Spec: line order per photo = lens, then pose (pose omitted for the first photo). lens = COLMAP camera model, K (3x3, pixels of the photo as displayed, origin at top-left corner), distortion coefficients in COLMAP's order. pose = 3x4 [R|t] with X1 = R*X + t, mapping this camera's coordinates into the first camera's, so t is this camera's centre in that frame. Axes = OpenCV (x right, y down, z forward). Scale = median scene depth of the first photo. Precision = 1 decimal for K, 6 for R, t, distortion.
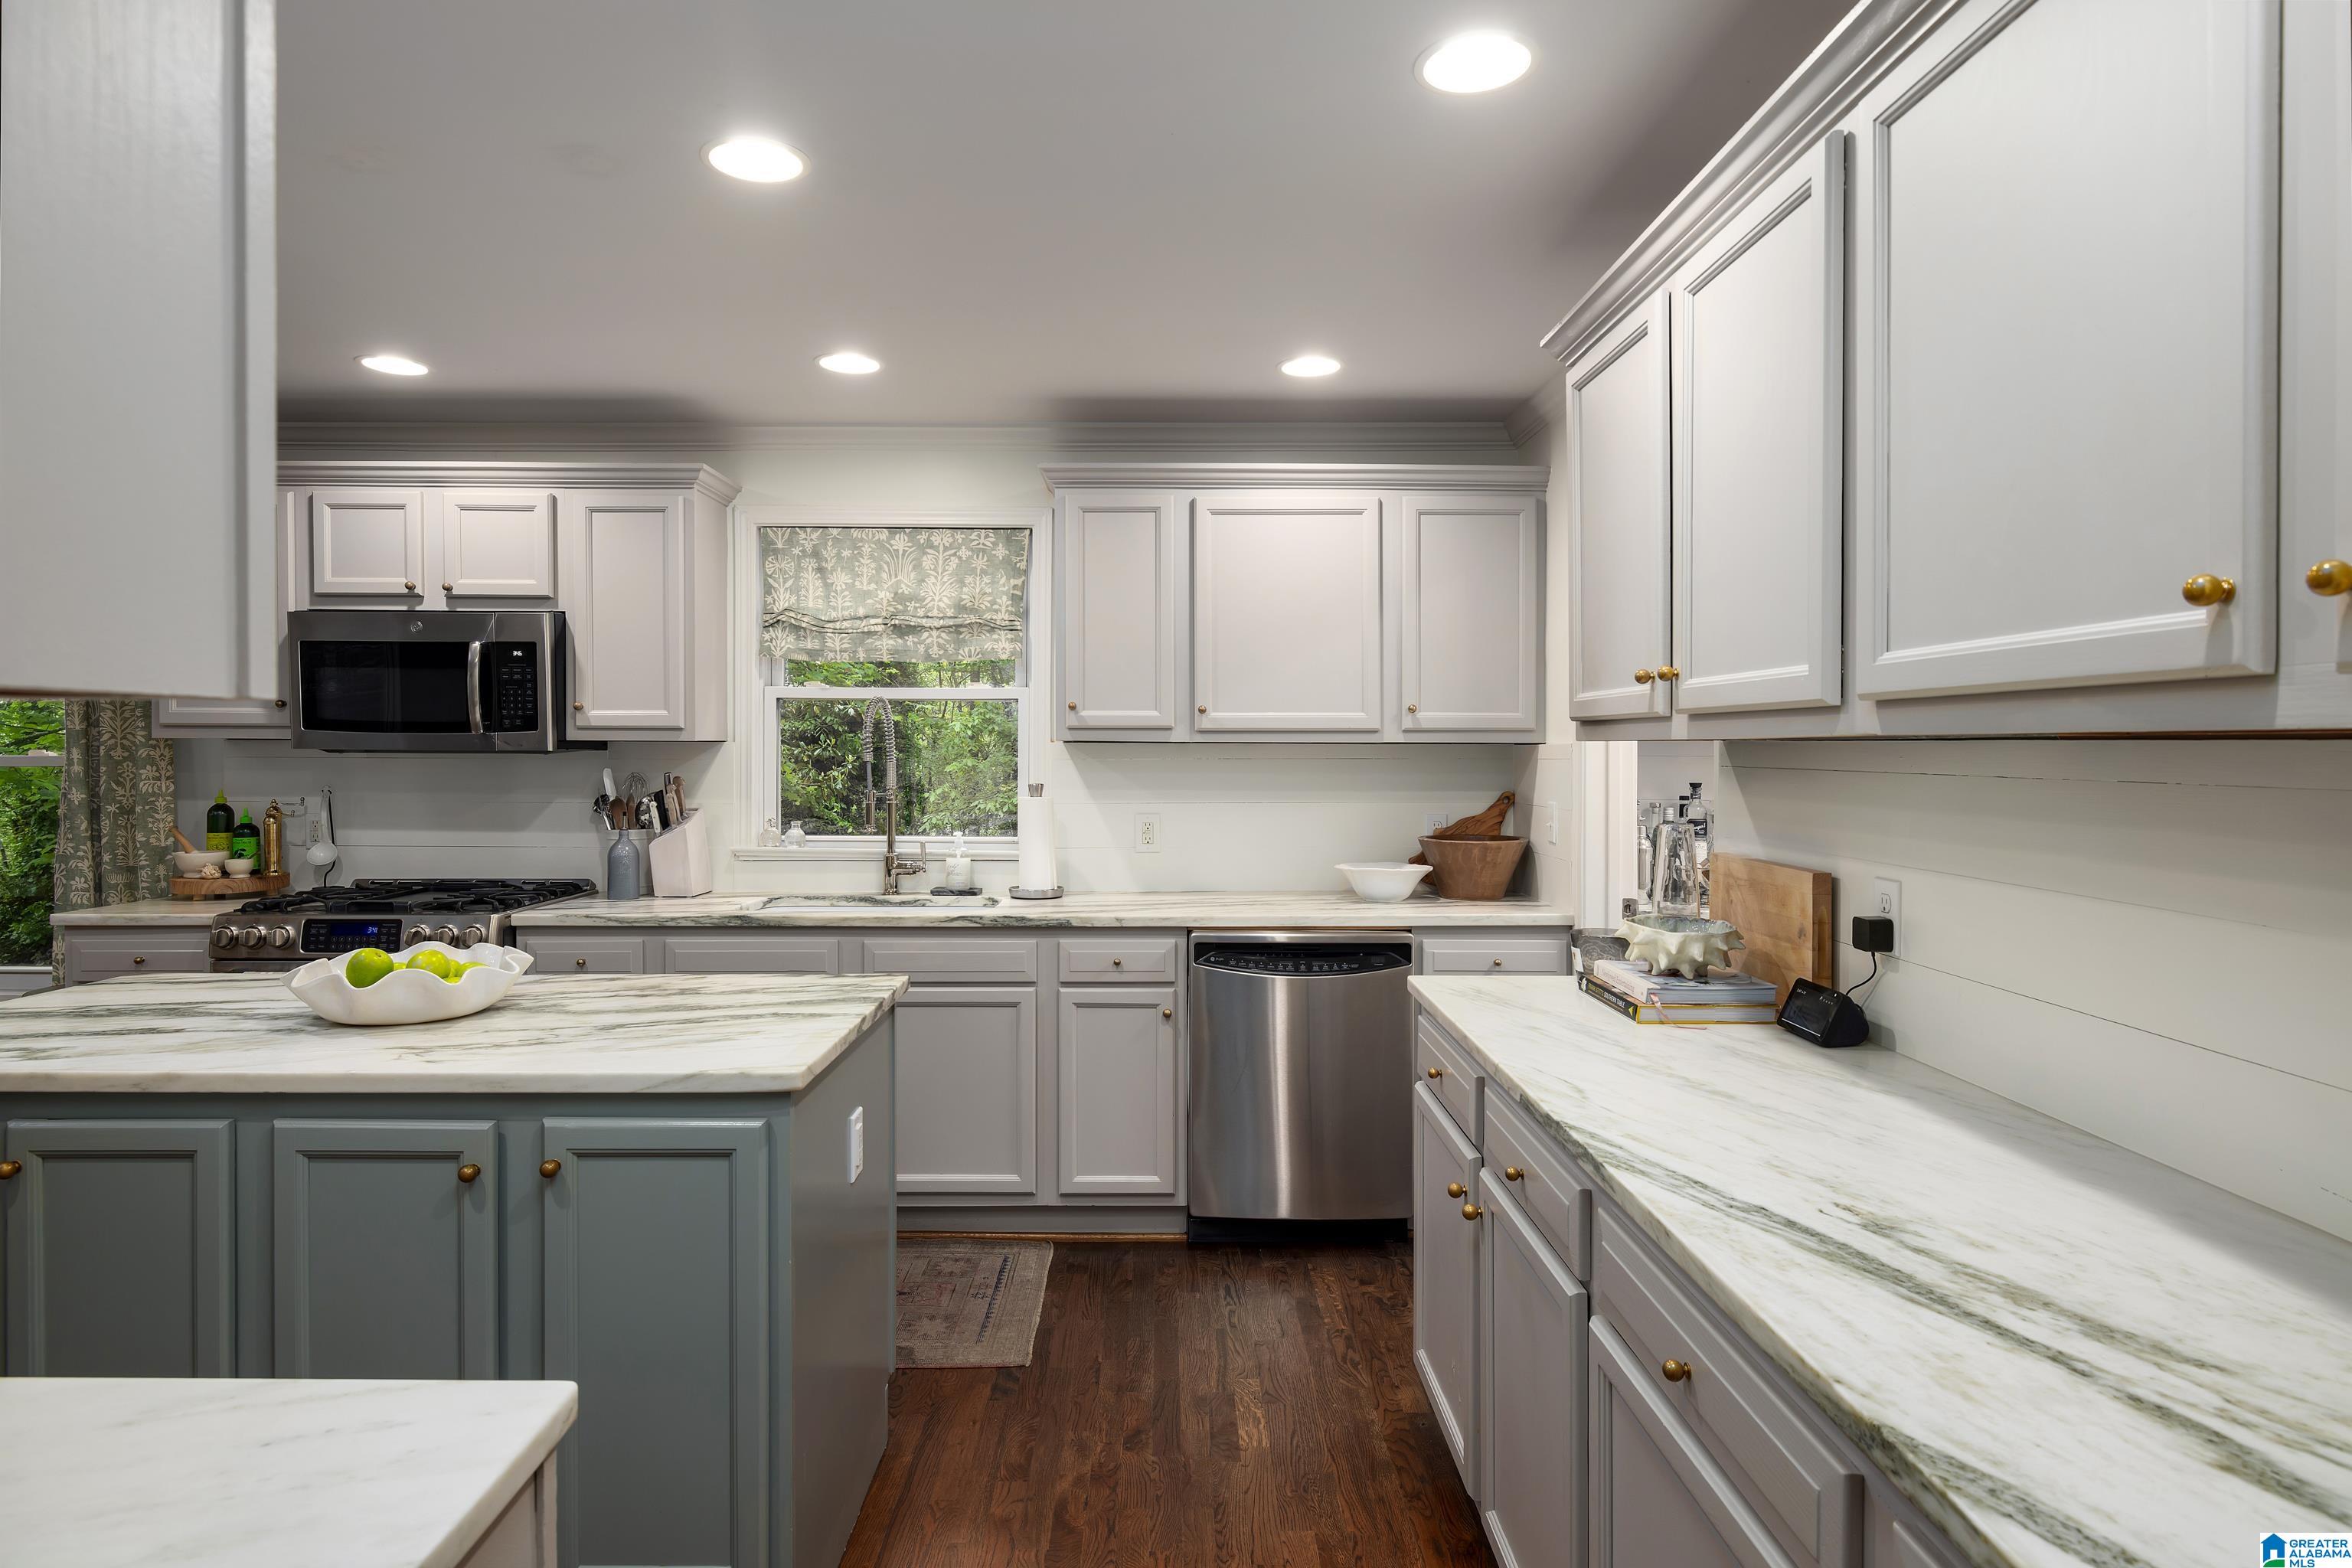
lens RADIAL K [[1305.3, 0, 1174.5], [0, 1305.3, 753.8], [0, 0, 1]] dist [-0.000647, -0.000397]
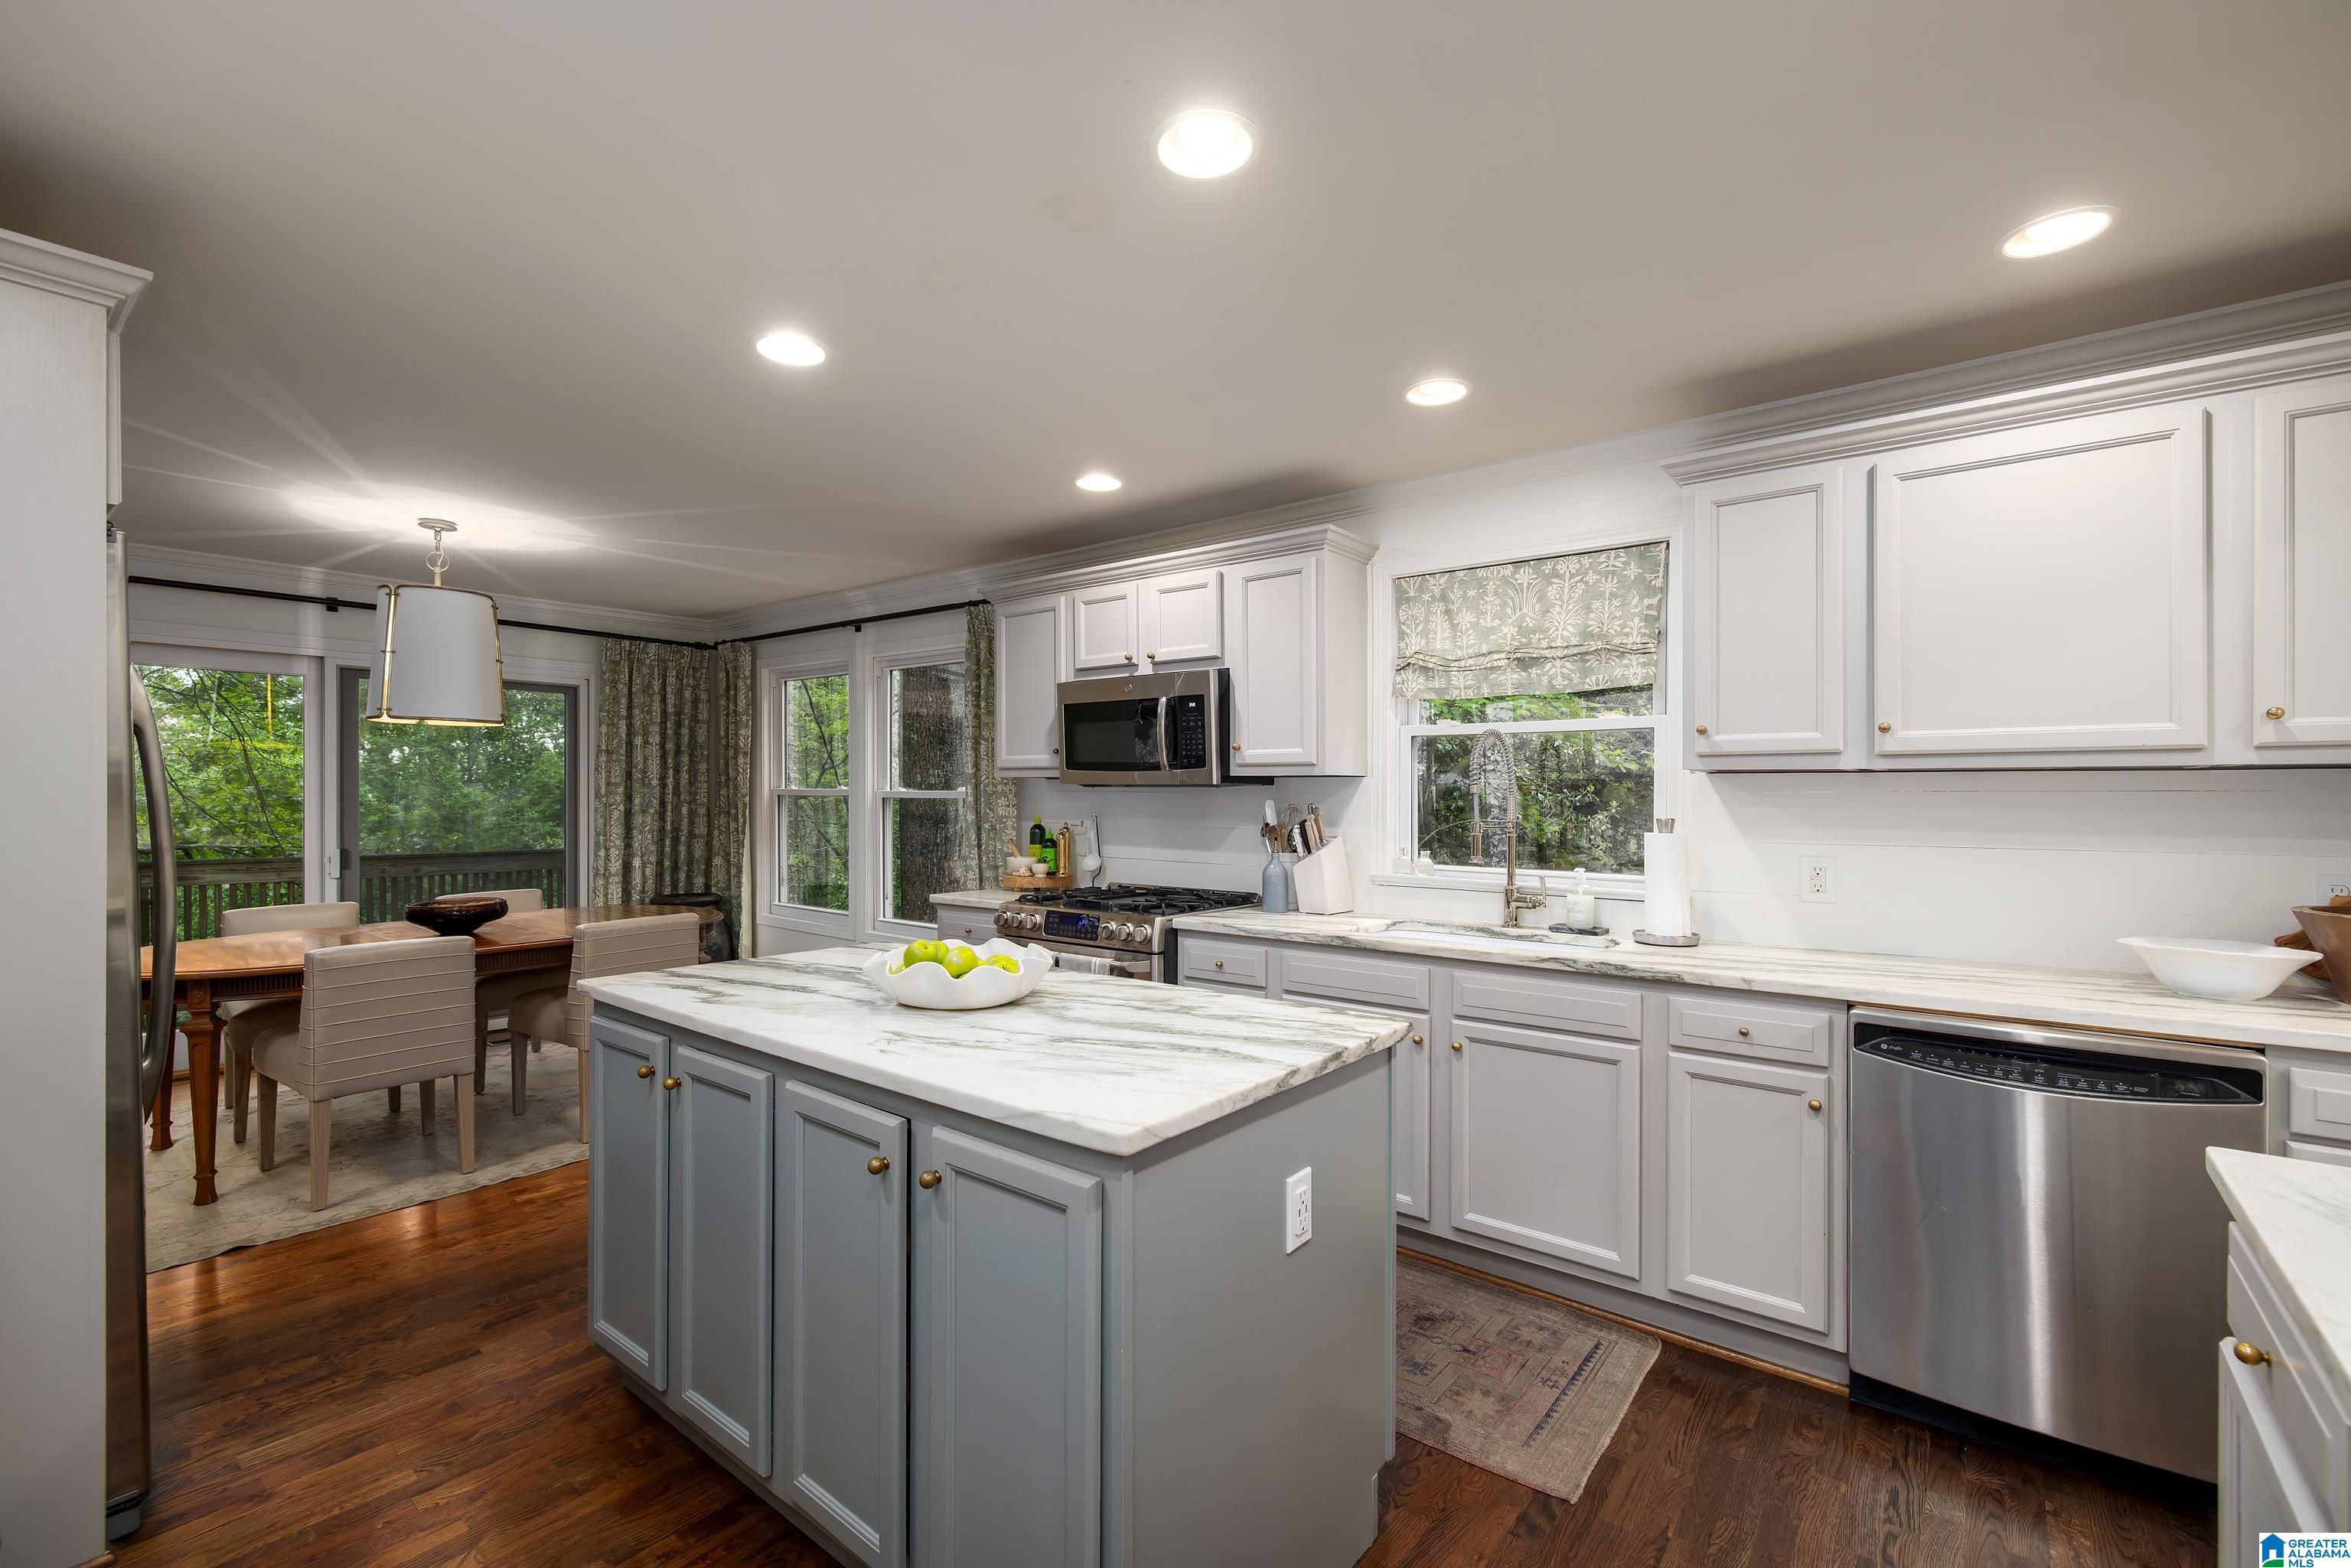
lens RADIAL K [[1006.5, 0, 1168.5], [0, 1006.5, 798.6], [0, 0, 1]] dist [0.002930, 0.000404]
pose [[0.772821, 0.001940, -0.634621, 0.074003], [-0.004360, 0.999988, -0.002253, 0.012654], [0.634609, 0.004508, 0.772820, 0.248153]]
